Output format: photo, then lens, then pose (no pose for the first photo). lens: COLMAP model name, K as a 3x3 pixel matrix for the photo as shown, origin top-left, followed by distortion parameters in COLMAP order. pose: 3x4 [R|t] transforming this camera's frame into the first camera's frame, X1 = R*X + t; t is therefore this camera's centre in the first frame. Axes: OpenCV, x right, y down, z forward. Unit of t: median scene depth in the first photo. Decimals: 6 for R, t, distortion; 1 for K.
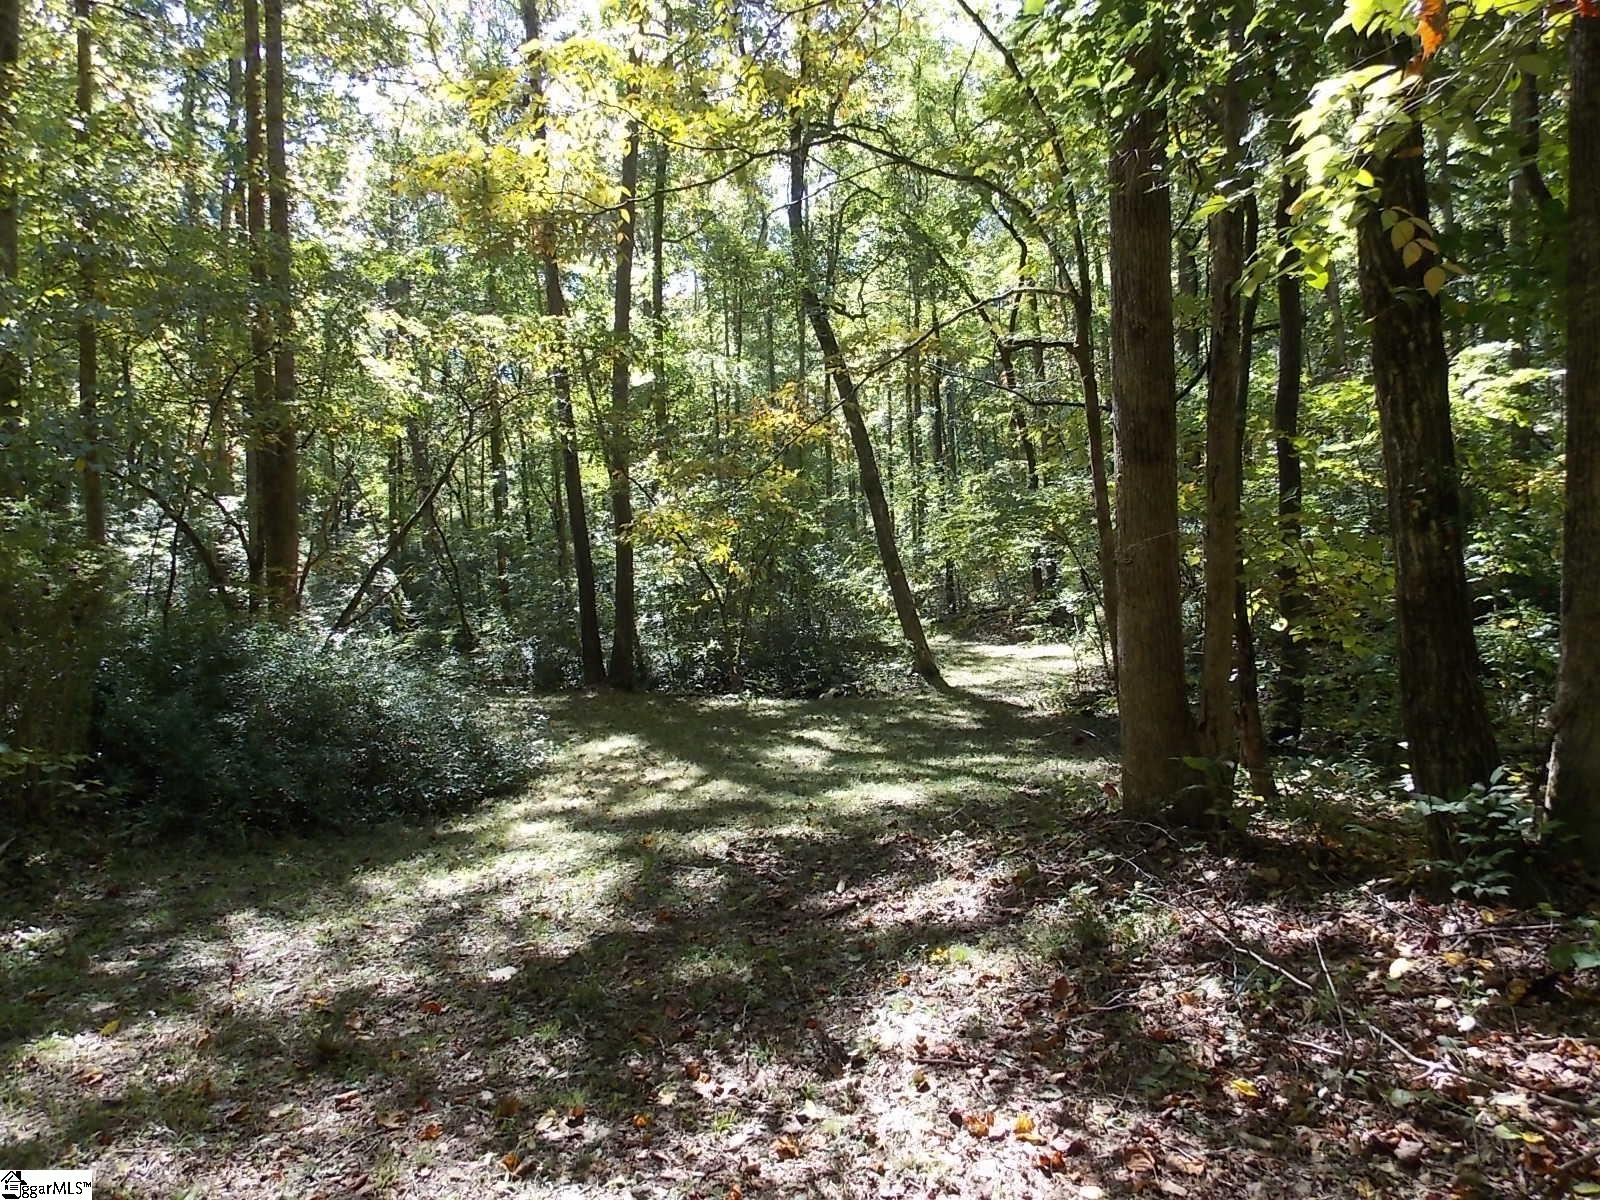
lens RADIAL K [[1067.2, 0, 803.5], [0, 1067.2, 599.1], [0, 0, 1]] dist [0.001389, 0.002966]
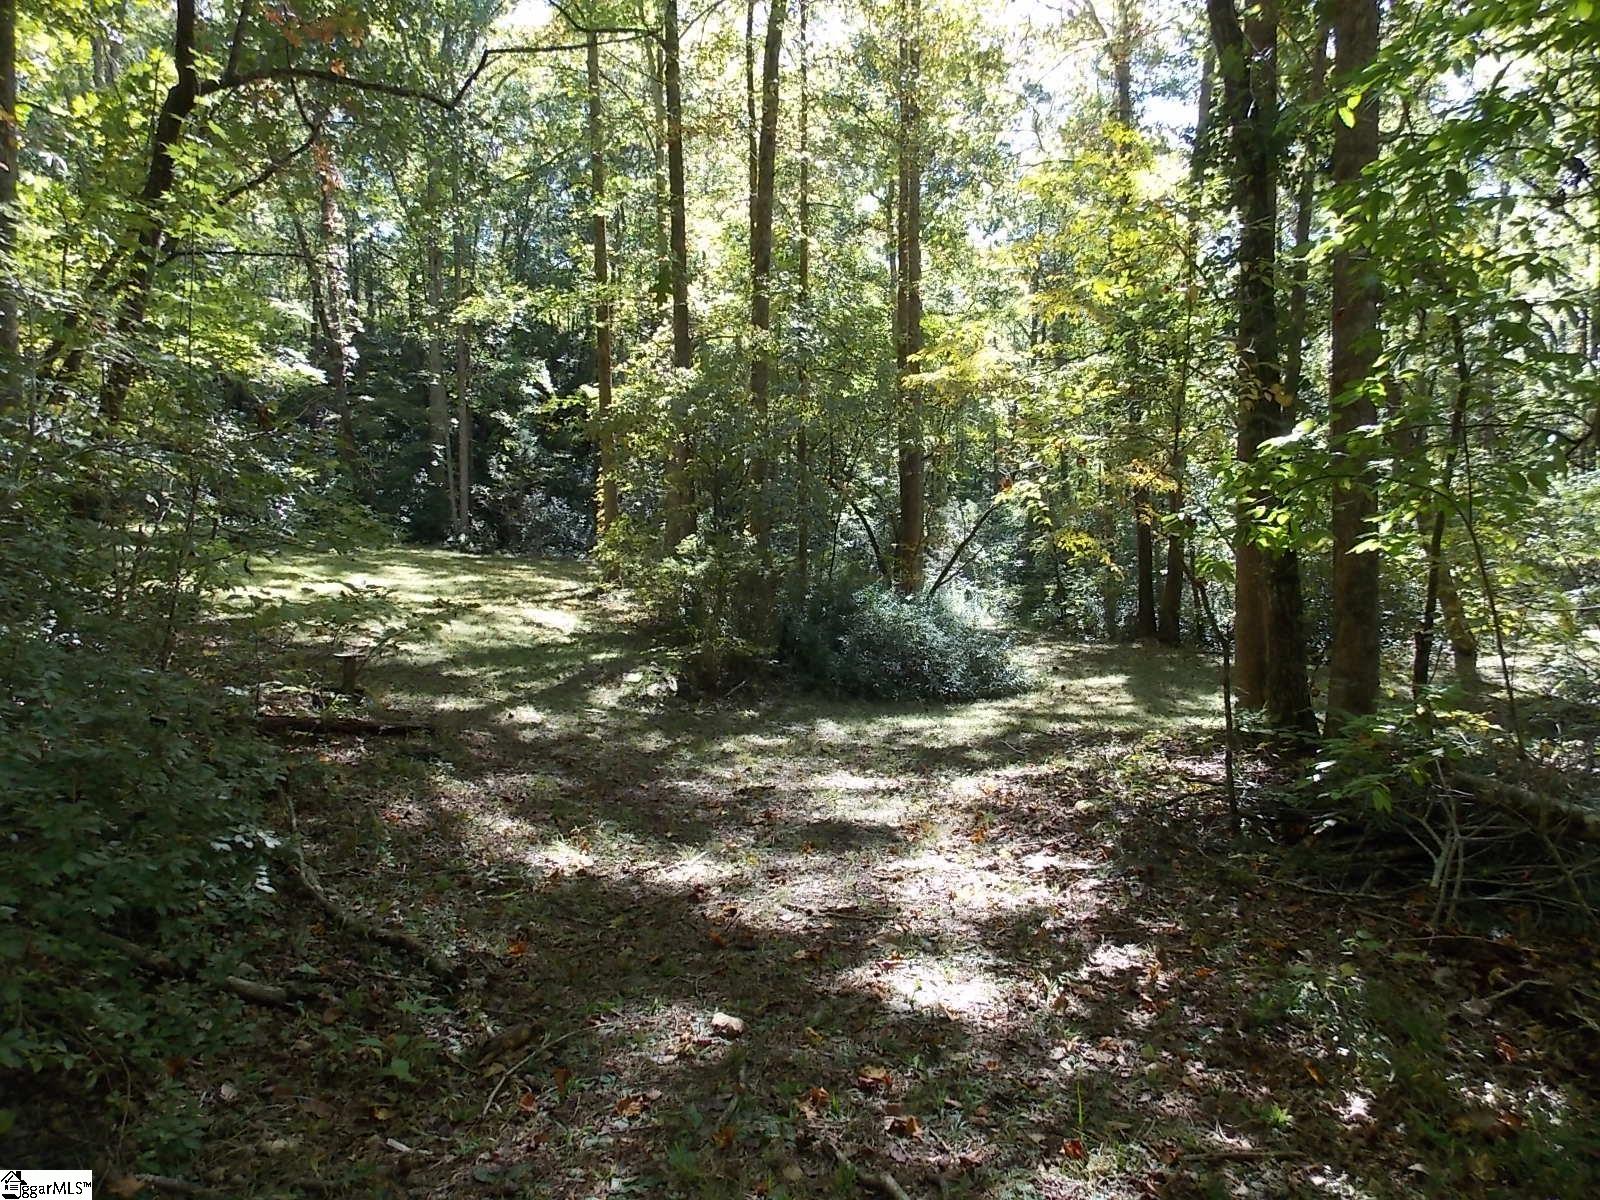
lens RADIAL K [[1067.2, 0, 796.0], [0, 1067.2, 598.8], [0, 0, 1]] dist [0.001389, 0.002966]
pose [[0.807922, 0.047400, -0.587380, 0.719967], [-0.015562, 0.998128, 0.059142, -0.097687], [0.589084, -0.038641, 0.807148, -0.834621]]
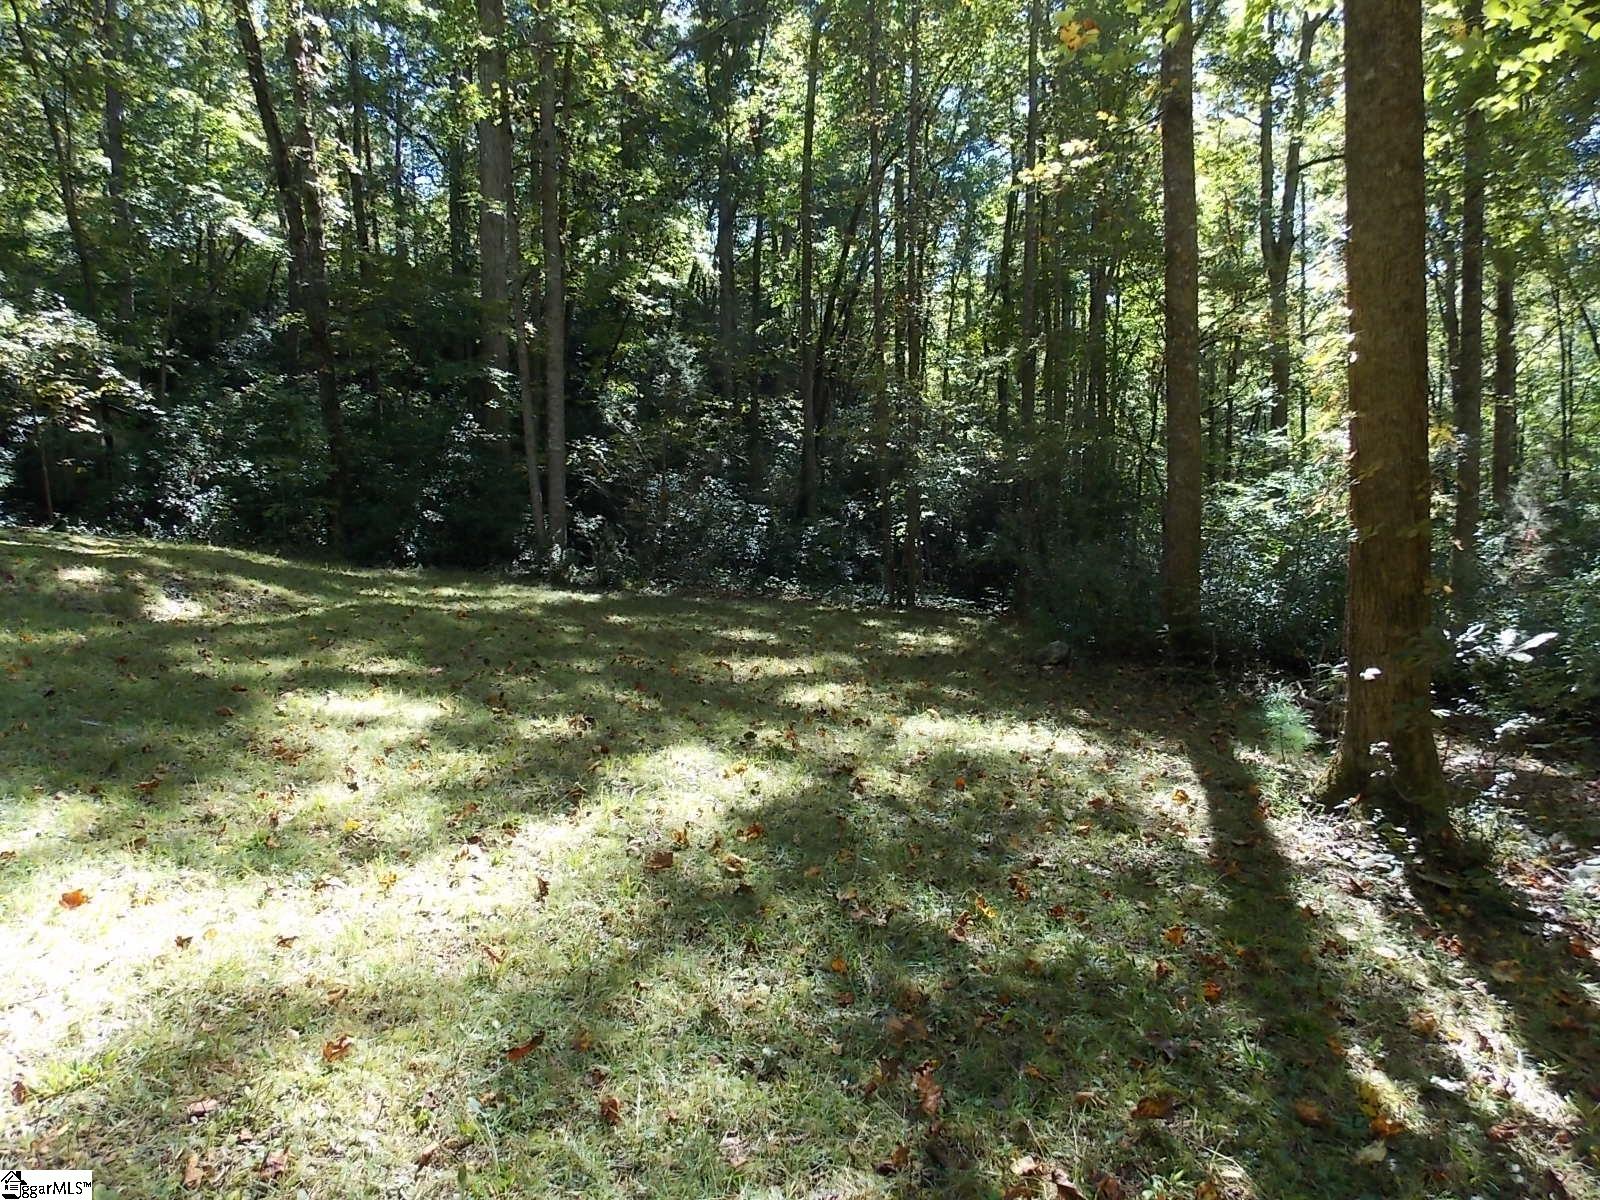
lens RADIAL K [[1067.2, 0, 794.3], [0, 1067.2, 592.0], [0, 0, 1]] dist [0.001389, 0.002966]
pose [[0.780070, 0.030696, -0.624939, -2.291456], [-0.004515, 0.999046, 0.043436, -0.077981], [0.625677, -0.031062, 0.779464, 1.269070]]
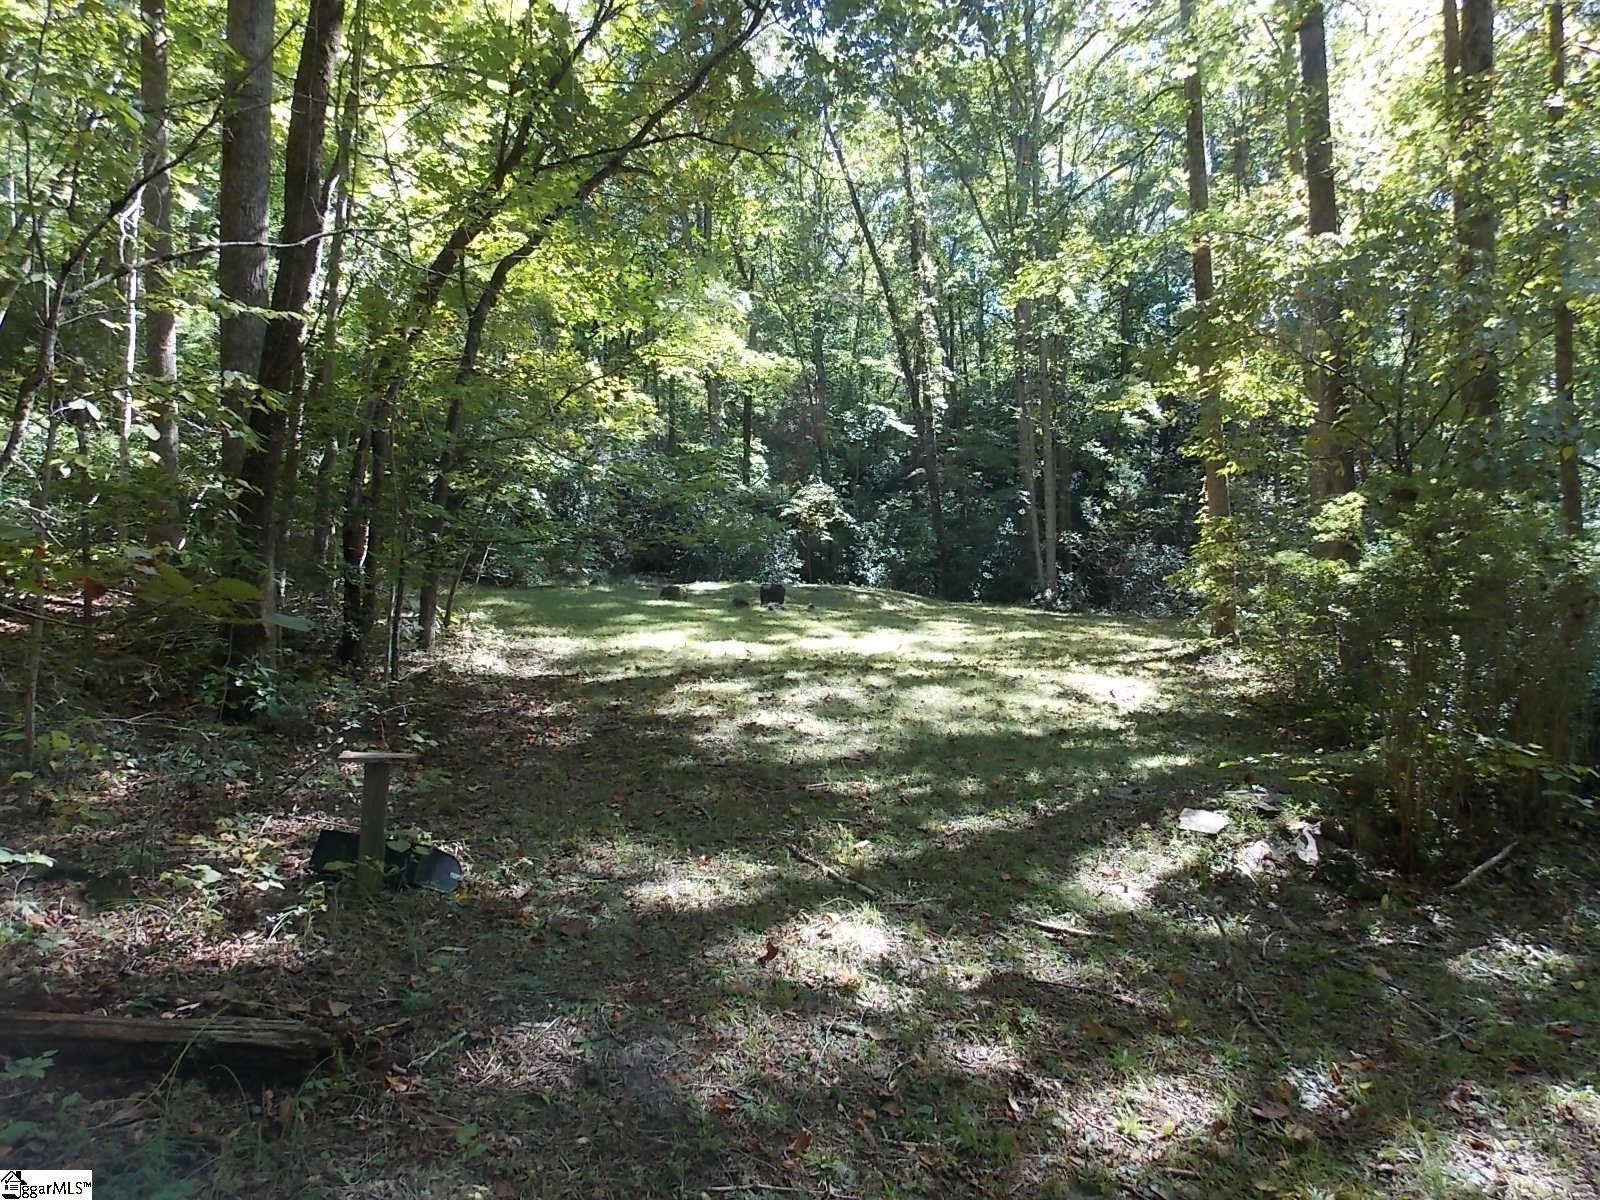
lens RADIAL K [[1067.2, 0, 797.3], [0, 1067.2, 588.8], [0, 0, 1]] dist [0.001389, 0.002966]
pose [[0.354208, -0.019931, -0.934954, -0.060528], [0.009231, 0.999799, -0.017816, 0.004167], [0.935121, -0.002320, 0.354320, 0.049141]]
